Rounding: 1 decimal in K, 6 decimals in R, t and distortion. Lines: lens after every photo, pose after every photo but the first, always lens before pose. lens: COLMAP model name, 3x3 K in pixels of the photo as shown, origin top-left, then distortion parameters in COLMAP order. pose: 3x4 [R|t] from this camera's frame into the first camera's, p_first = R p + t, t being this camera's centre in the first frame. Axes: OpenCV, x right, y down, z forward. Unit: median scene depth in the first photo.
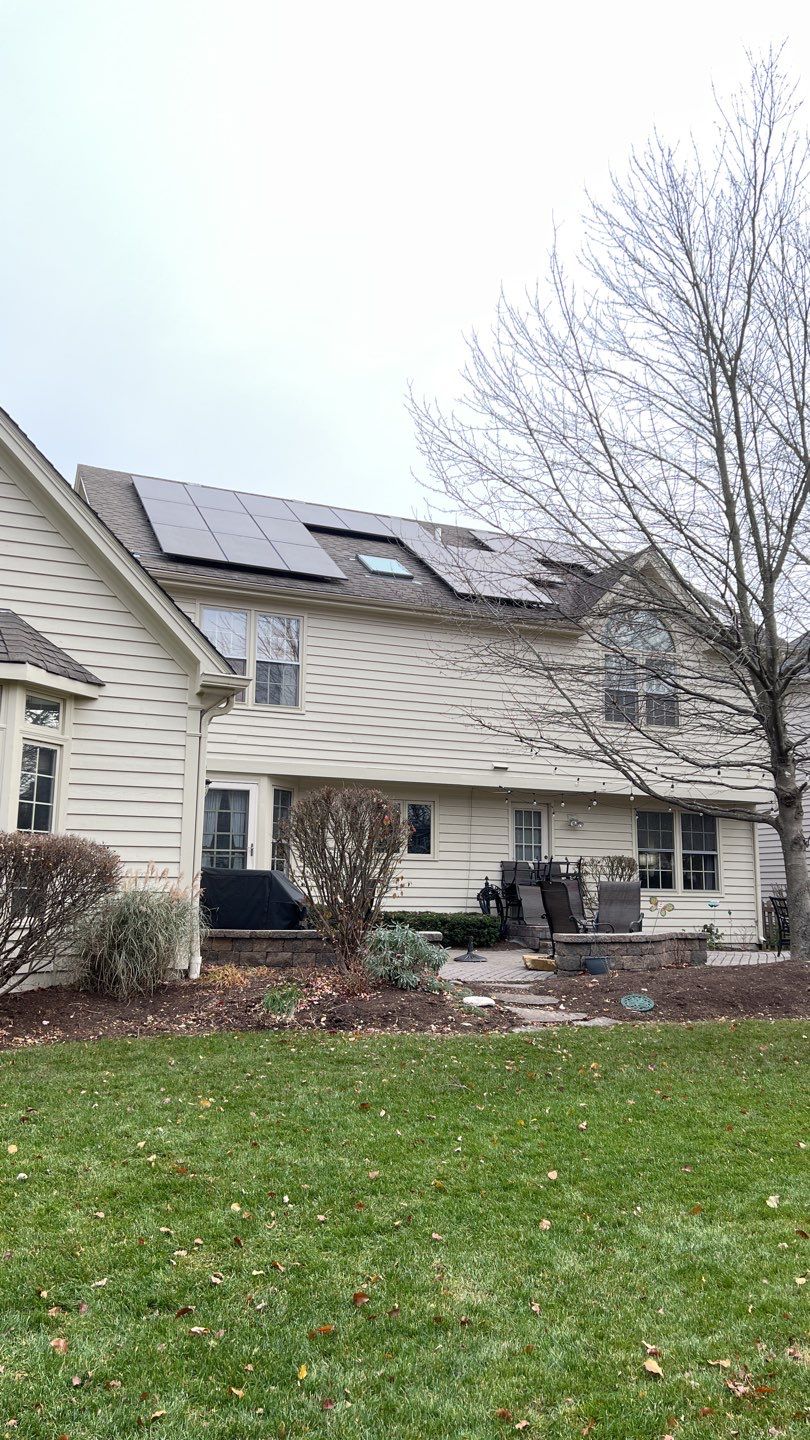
lens RADIAL K [[1180.4, 0, 405.0], [0, 1180.4, 720.0], [0, 0, 1]] dist [0.090926, -0.002803]
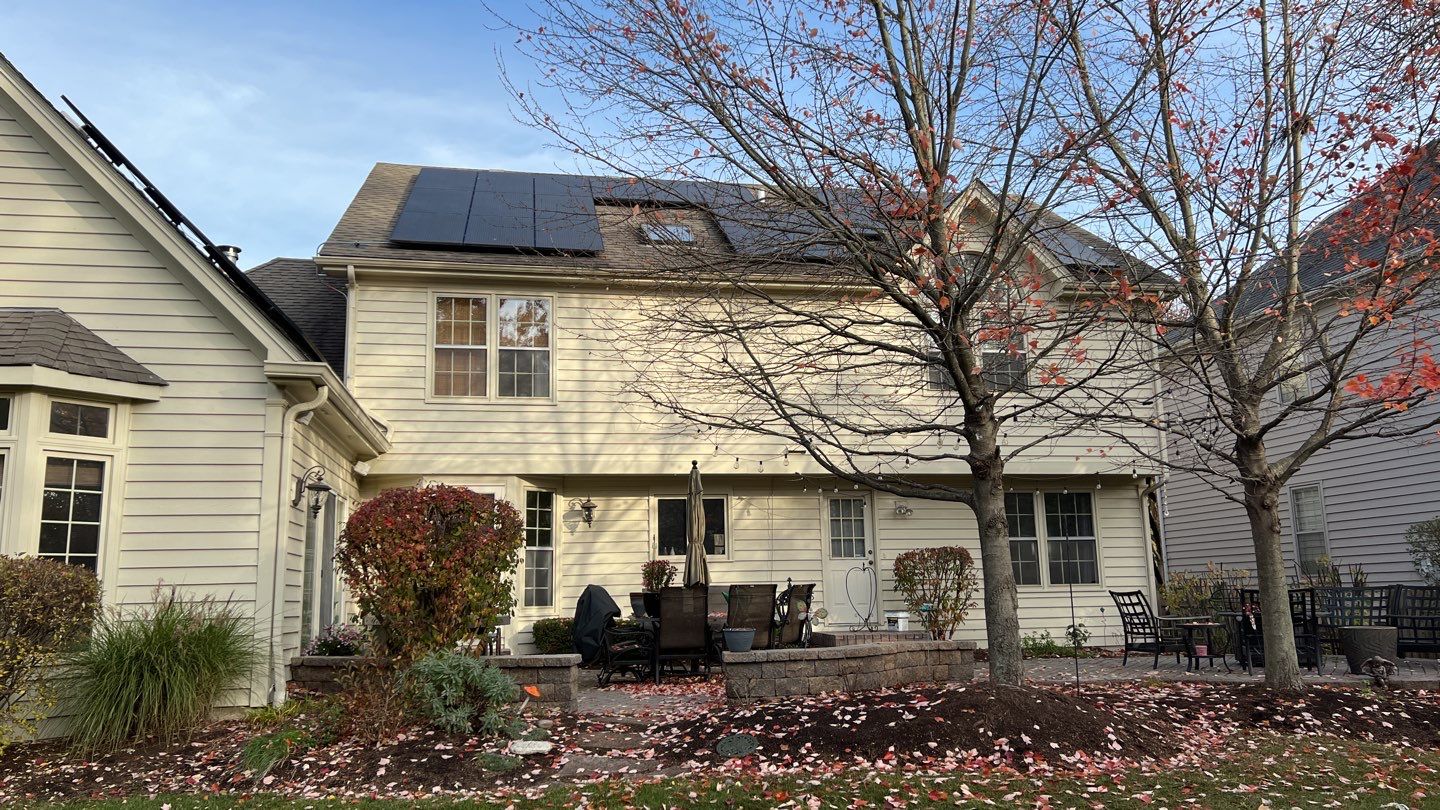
lens RADIAL K [[1180.4, 0, 720.0], [0, 1180.4, 405.0], [0, 0, 1]] dist [0.090926, -0.002803]
pose [[0.967699, -0.068437, -0.242643, 0.329010], [0.066141, 0.997655, -0.017606, 0.026149], [0.243278, 0.000989, 0.969956, 0.210626]]
